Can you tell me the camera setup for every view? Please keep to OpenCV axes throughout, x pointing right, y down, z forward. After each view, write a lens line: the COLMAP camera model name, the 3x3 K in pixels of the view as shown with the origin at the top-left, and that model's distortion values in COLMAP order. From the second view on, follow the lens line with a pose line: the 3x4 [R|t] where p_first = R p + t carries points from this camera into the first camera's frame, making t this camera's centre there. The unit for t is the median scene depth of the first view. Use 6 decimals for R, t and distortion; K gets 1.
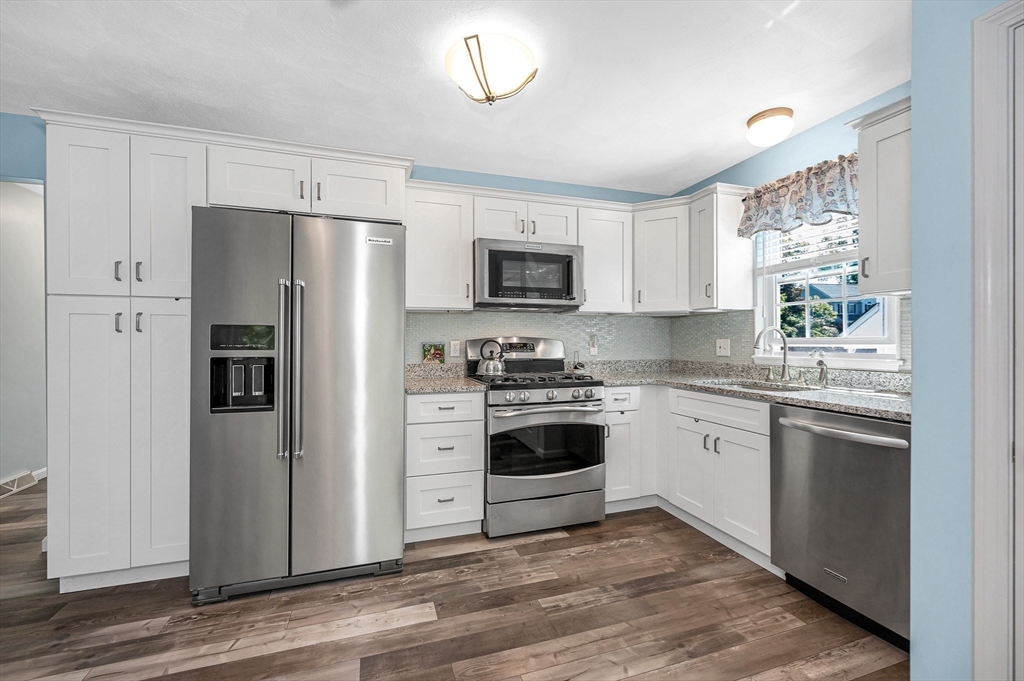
lens RADIAL K [[431.4, 0, 512.5], [0, 431.4, 342.1], [0, 0, 1]] dist [-0.000063, -0.000002]
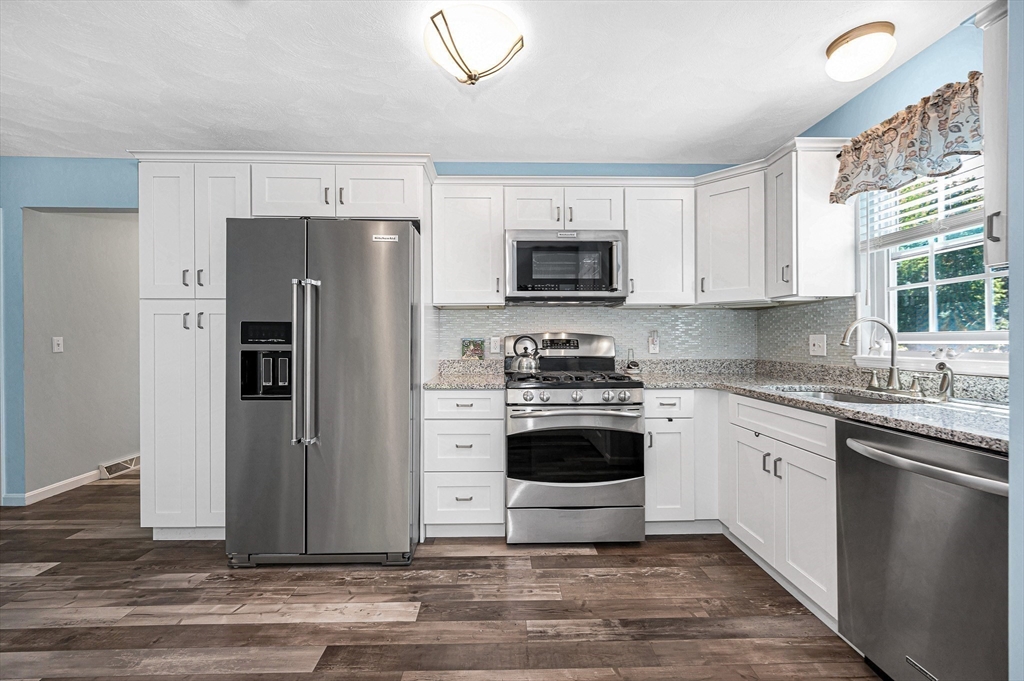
lens RADIAL K [[426.1, 0, 512.0], [0, 426.1, 340.5], [0, 0, 1]] dist [-0.000182, 0.000118]
pose [[0.955335, 0.001231, -0.295521, 0.250251], [-0.001312, 0.999999, -0.000077, 0.006696], [0.295521, 0.000461, 0.955336, 0.113803]]
